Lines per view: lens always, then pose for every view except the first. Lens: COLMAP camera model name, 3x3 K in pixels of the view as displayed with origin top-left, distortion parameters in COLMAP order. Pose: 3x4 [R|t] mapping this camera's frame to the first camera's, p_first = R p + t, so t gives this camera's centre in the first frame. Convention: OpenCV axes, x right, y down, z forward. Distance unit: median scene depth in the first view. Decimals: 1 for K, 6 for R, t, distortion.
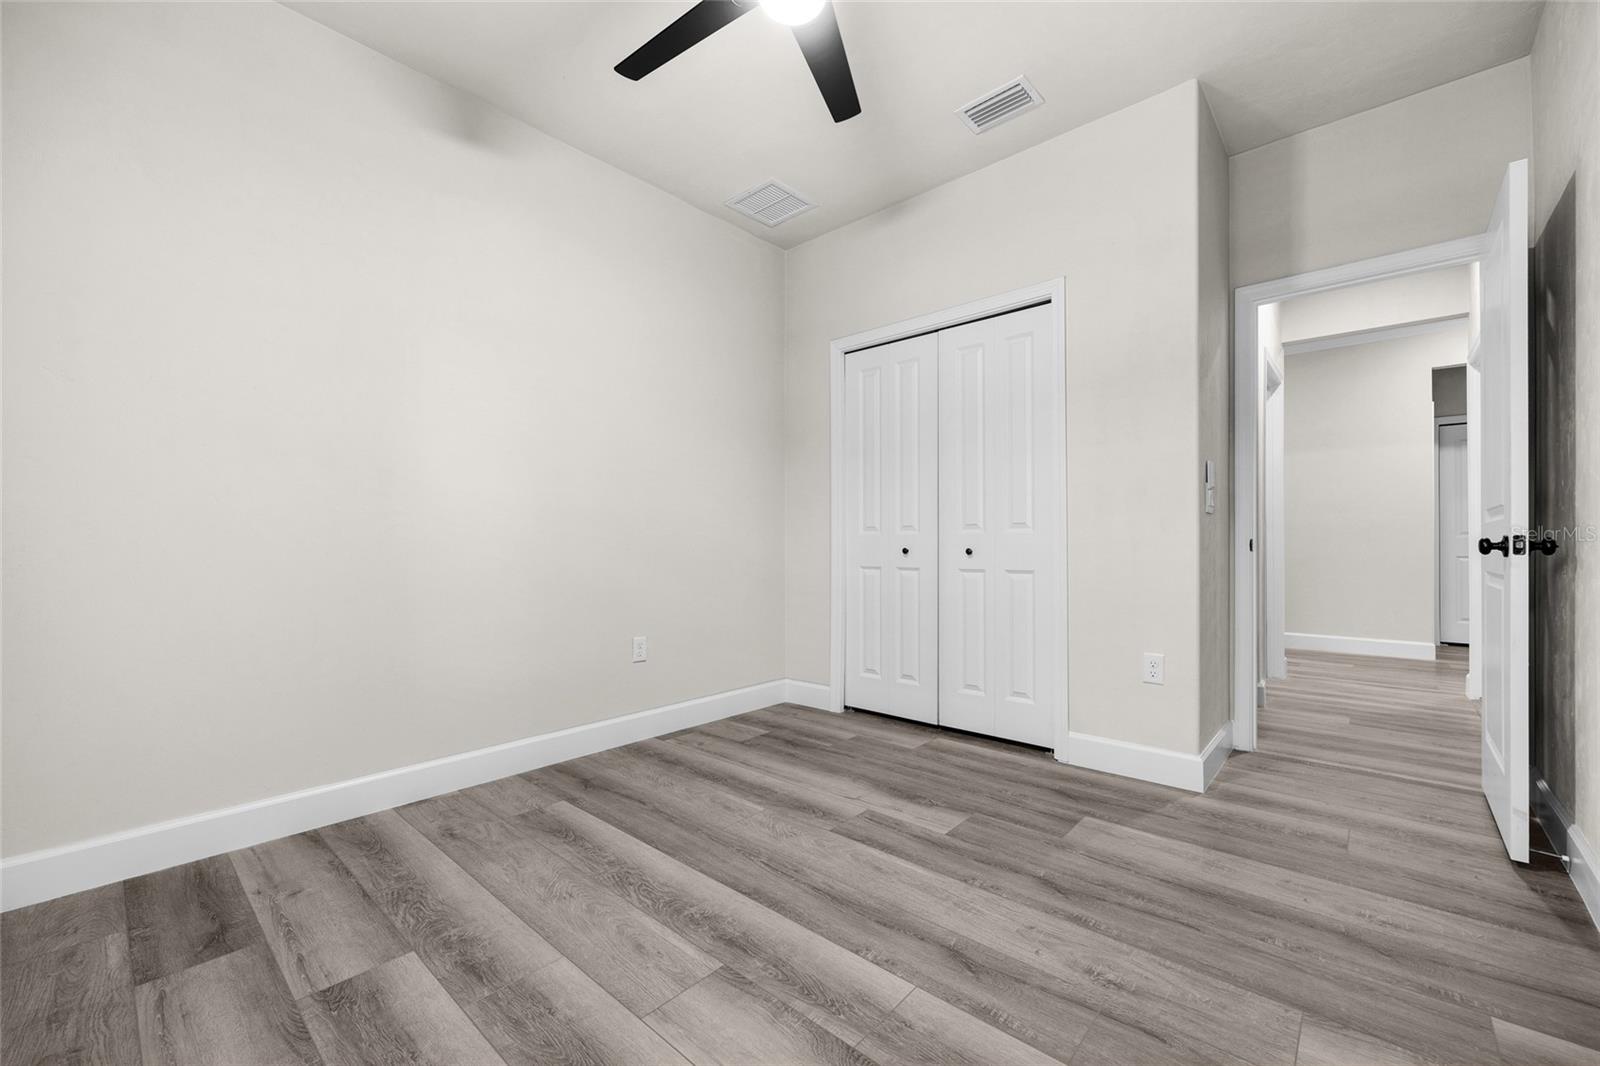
lens RADIAL K [[646.8, 0, 816.4], [0, 646.8, 545.6], [0, 0, 1]] dist [0.018742, 0.000244]
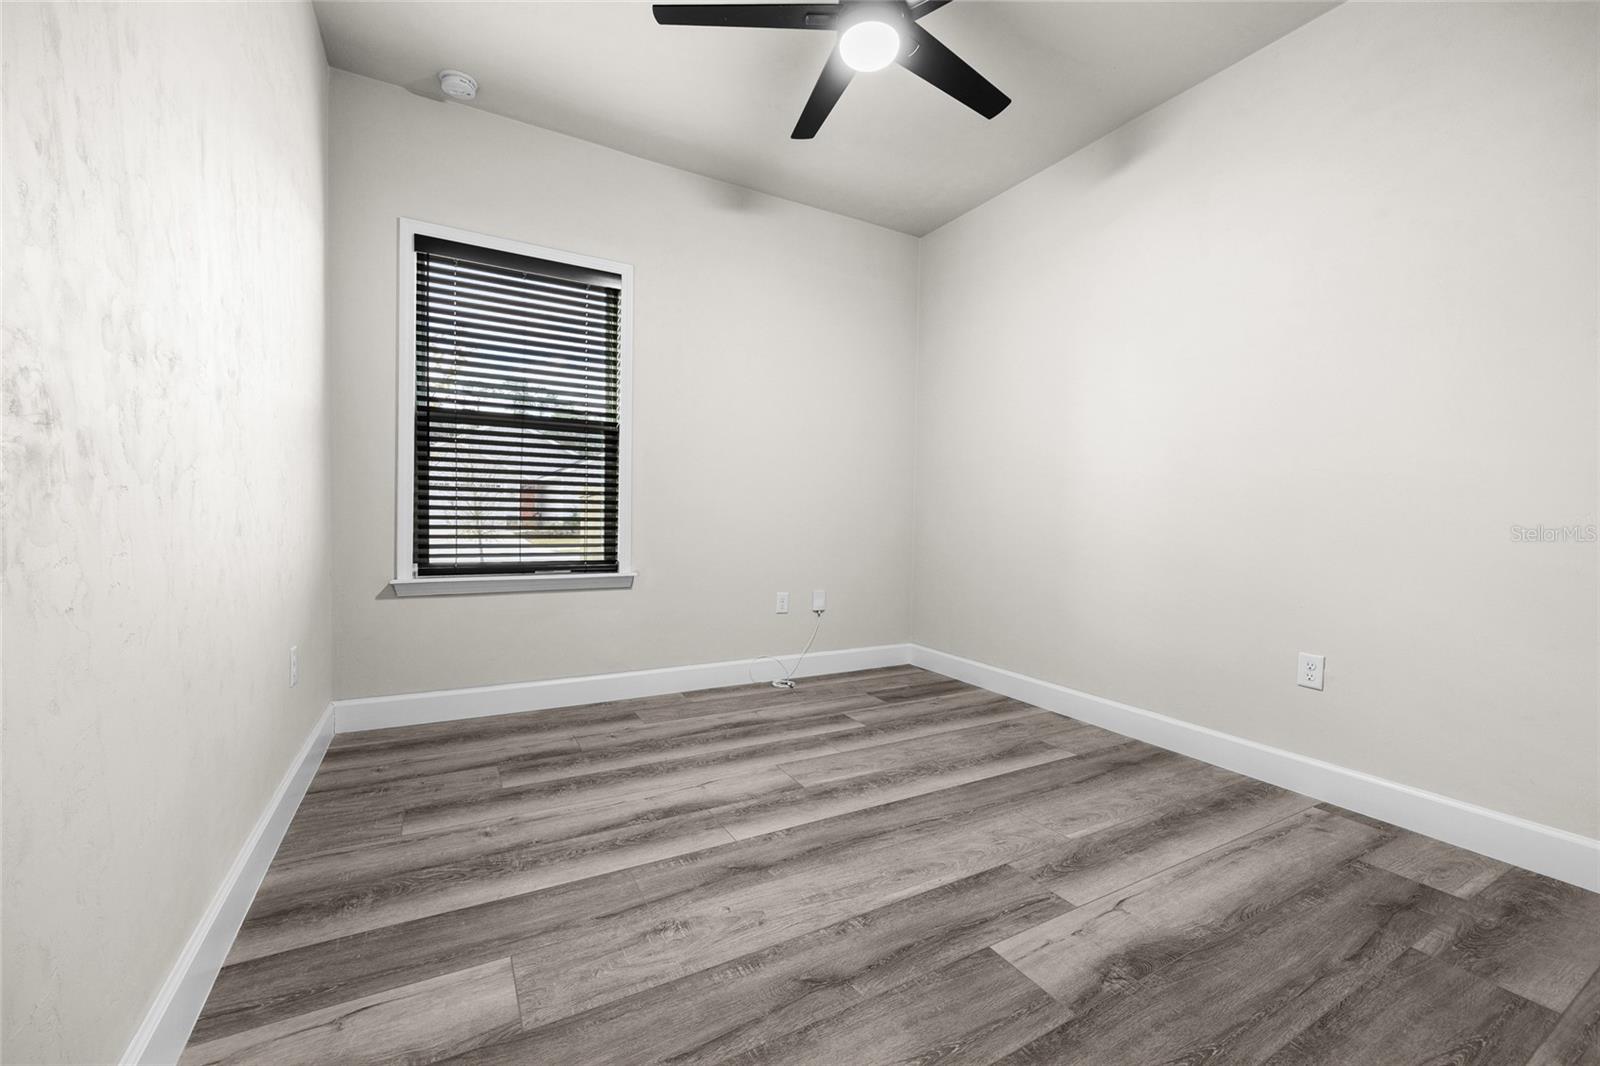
lens RADIAL K [[646.8, 0, 805.2], [0, 646.8, 525.7], [0, 0, 1]] dist [0.018742, 0.000244]
pose [[-0.339939, 0.005365, -0.940432, 1.018029], [-0.018554, 0.999751, 0.012410, -0.008097], [0.940264, 0.021668, -0.339755, 1.161485]]
